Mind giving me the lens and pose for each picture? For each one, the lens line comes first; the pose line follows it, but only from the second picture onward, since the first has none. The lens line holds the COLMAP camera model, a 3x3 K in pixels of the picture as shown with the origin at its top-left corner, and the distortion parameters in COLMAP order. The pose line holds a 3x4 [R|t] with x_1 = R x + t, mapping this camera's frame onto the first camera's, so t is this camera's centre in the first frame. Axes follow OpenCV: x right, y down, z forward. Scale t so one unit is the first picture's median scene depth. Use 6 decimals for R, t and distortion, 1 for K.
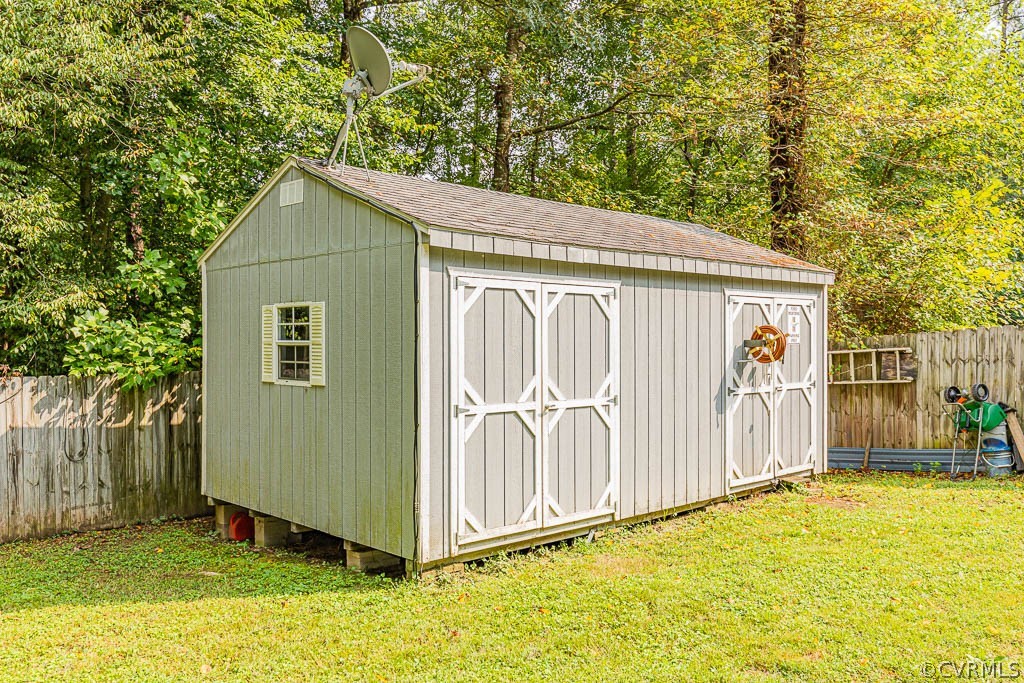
lens RADIAL K [[874.6, 0, 507.8], [0, 874.6, 345.9], [0, 0, 1]] dist [0.006228, 0.007232]
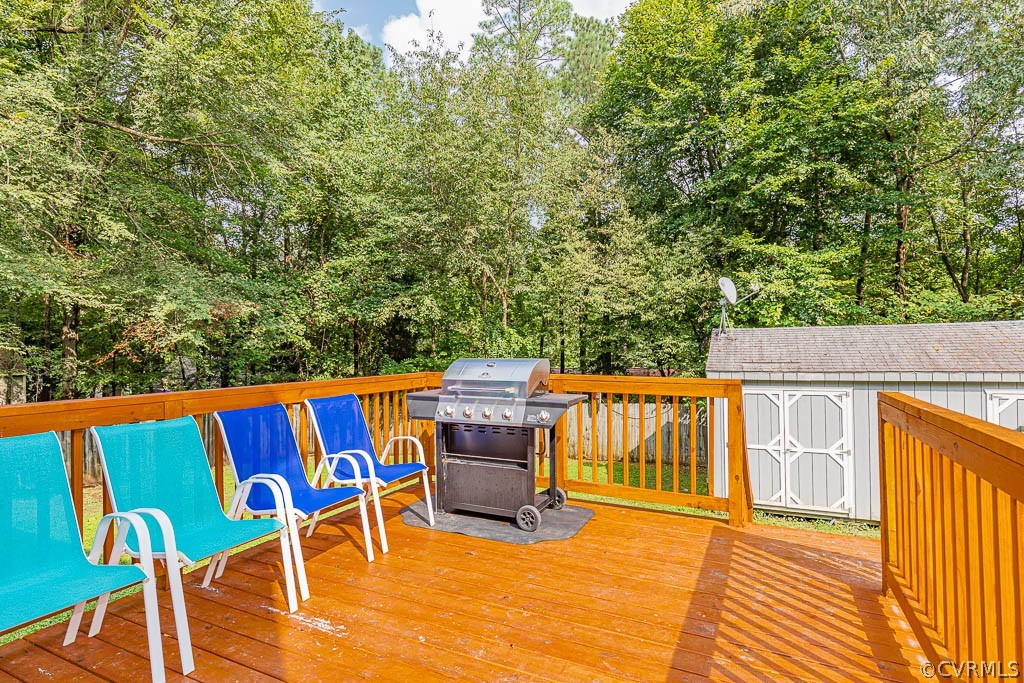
lens RADIAL K [[554.3, 0, 511.2], [0, 554.3, 333.5], [0, 0, 1]] dist [-0.009013, 0.000675]
pose [[0.346815, -0.017006, -0.937780, 0.977262], [0.013893, 0.999819, -0.012993, -0.184382], [0.937831, -0.008522, 0.346988, -0.070042]]
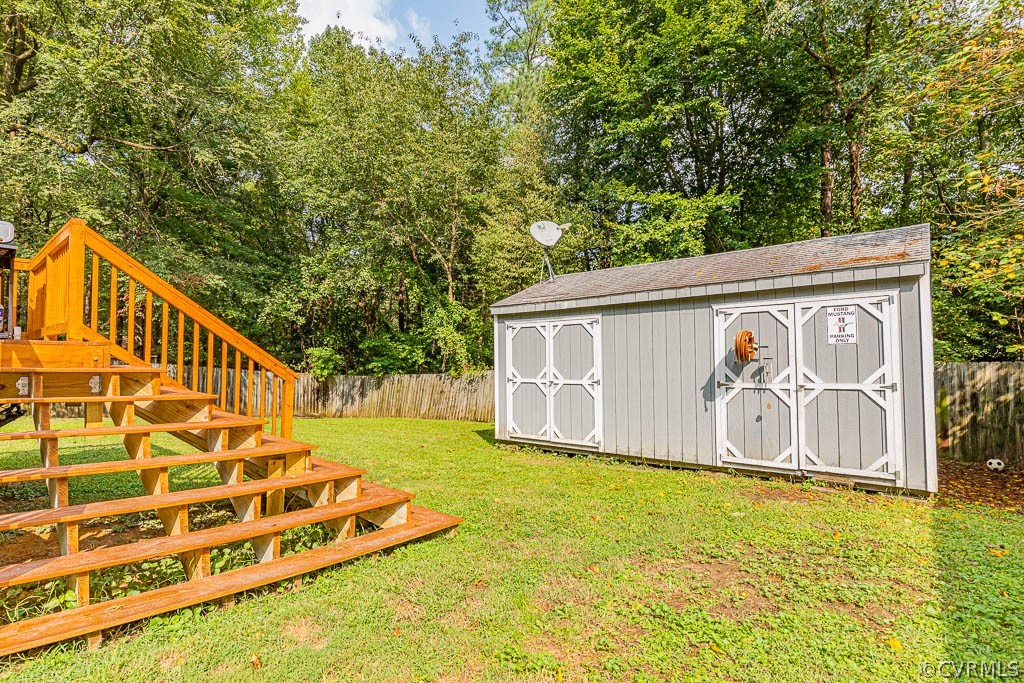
lens RADIAL K [[531.7, 0, 512.0], [0, 531.7, 338.0], [0, 0, 1]] dist [0.001883, 0.000018]
pose [[0.077732, -0.037059, -0.996285, 1.176803], [0.012512, 0.999266, -0.036193, 0.009954], [0.996896, -0.009652, 0.078138, 0.749633]]
